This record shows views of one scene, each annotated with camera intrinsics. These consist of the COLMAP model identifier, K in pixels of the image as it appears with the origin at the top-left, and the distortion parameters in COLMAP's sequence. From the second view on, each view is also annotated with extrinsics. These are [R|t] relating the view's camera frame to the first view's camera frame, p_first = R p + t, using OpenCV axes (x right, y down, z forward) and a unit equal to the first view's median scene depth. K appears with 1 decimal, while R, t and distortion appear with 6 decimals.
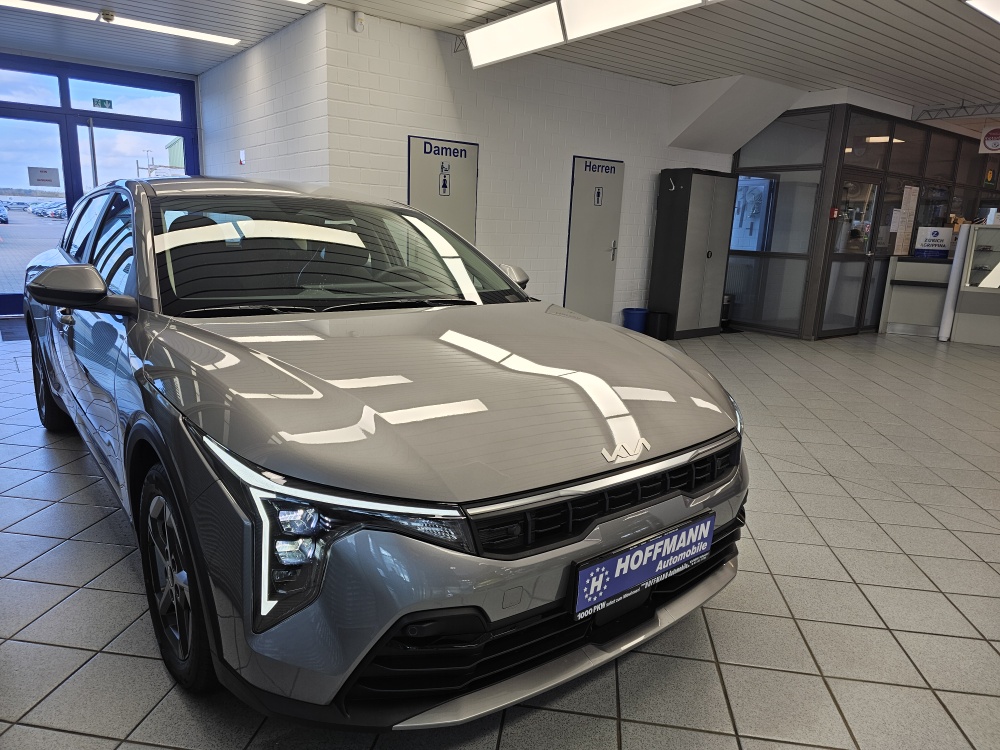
lens RADIAL K [[677.8, 0, 495.1], [0, 677.8, 369.0], [0, 0, 1]] dist [0.054638, -0.050150]
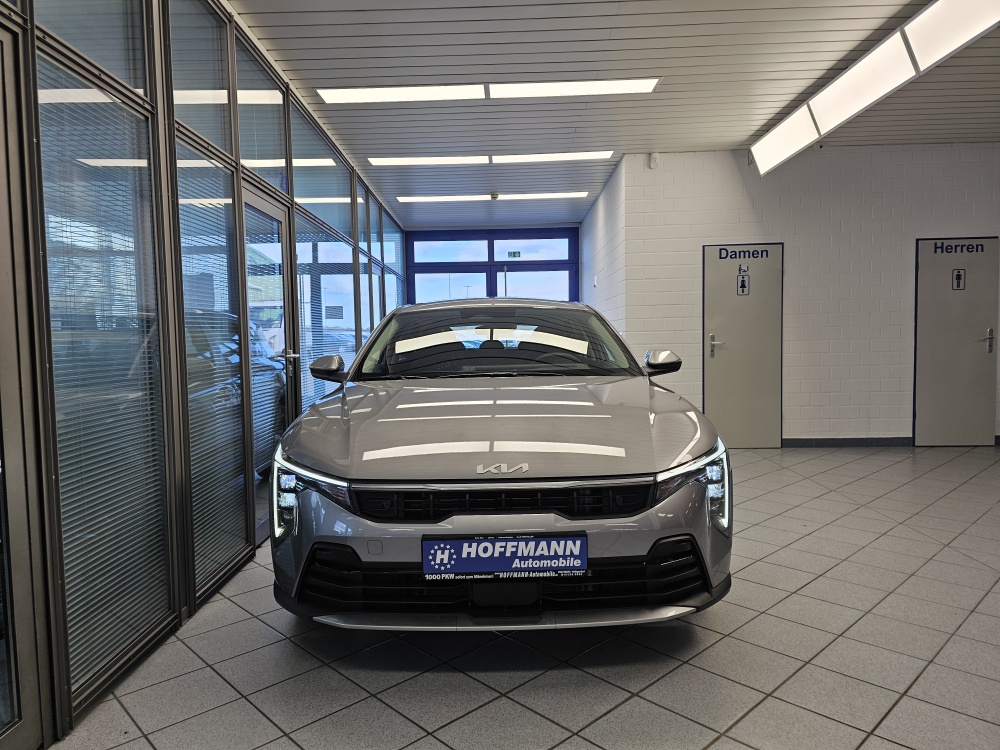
lens RADIAL K [[677.8, 0, 495.1], [0, 677.8, 369.0], [0, 0, 1]] dist [0.054638, -0.050150]
pose [[0.774724, -0.023437, -0.631865, 0.955531], [-0.083285, 0.986824, -0.138718, 0.105034], [0.626791, 0.160092, 0.762564, -0.039778]]
